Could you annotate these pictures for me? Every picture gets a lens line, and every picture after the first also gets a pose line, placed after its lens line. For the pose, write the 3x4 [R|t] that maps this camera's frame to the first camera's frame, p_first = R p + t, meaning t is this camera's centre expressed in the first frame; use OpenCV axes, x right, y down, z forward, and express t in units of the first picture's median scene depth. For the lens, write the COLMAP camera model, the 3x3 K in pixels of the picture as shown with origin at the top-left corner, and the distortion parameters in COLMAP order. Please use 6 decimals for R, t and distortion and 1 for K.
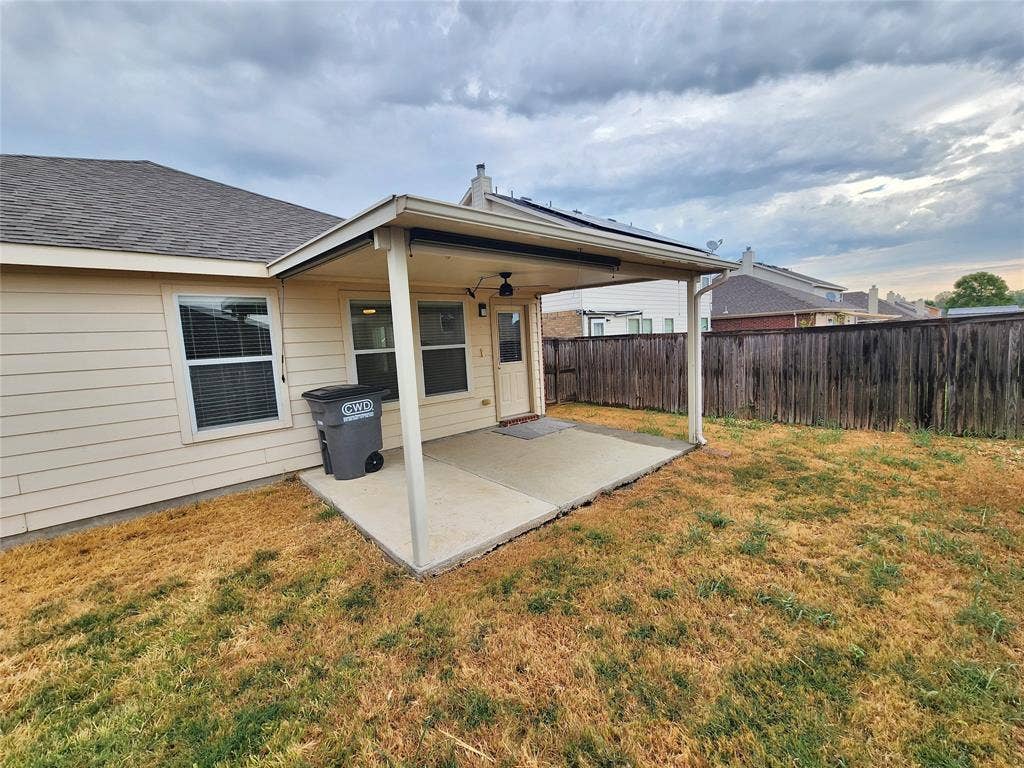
lens RADIAL K [[421.1, 0, 515.5], [0, 421.1, 384.8], [0, 0, 1]] dist [-0.001543, 0.000141]
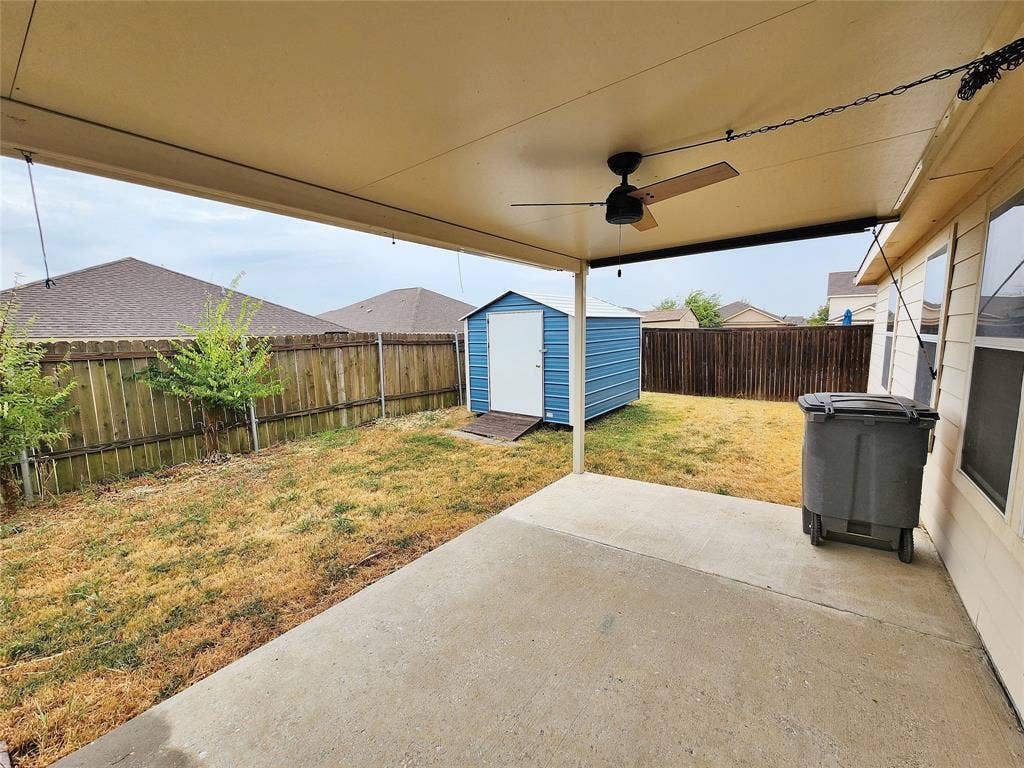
lens RADIAL K [[421.1, 0, 515.5], [0, 421.1, 384.8], [0, 0, 1]] dist [-0.001543, 0.000141]
pose [[-0.978540, 0.086370, -0.187081, 0.217912], [0.038837, 0.968948, 0.244195, -0.222327], [0.202362, 0.231689, -0.951509, 1.851641]]
